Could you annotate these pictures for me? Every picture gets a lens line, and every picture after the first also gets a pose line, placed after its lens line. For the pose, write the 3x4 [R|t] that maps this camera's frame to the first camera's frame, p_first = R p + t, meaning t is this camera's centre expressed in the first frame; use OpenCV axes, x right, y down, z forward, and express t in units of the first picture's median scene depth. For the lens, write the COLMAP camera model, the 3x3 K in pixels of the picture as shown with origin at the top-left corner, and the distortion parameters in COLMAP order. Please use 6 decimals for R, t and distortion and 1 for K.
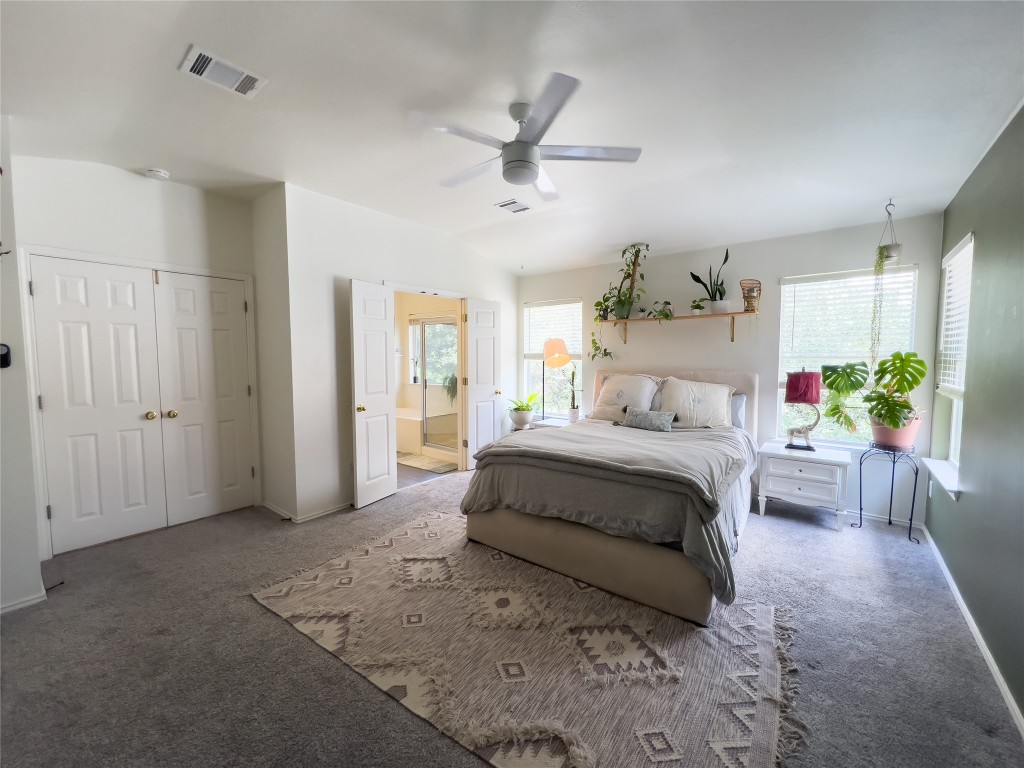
lens RADIAL K [[407.4, 0, 508.9], [0, 407.4, 384.4], [0, 0, 1]] dist [0.001227, 0.000065]
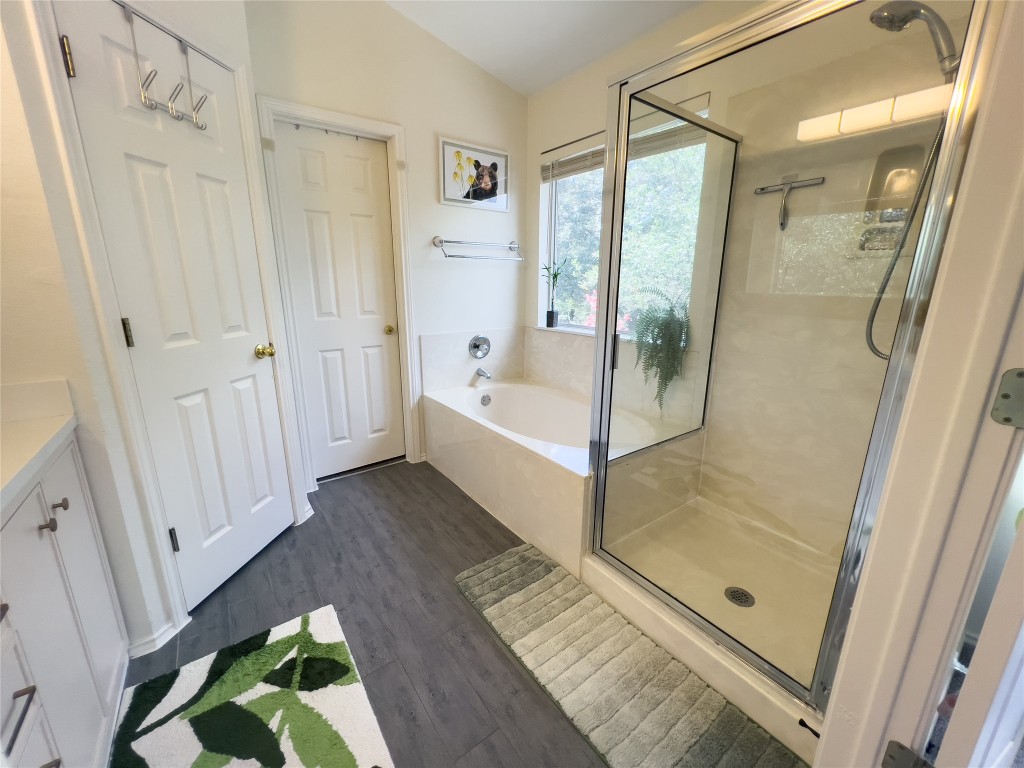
lens RADIAL K [[407.4, 0, 513.1], [0, 407.4, 383.8], [0, 0, 1]] dist [0.001227, 0.000065]
pose [[0.968281, 0.075569, -0.238162, -0.162615], [-0.032455, 0.983132, 0.179997, -0.019515], [0.247747, -0.166558, 0.954400, 0.579456]]
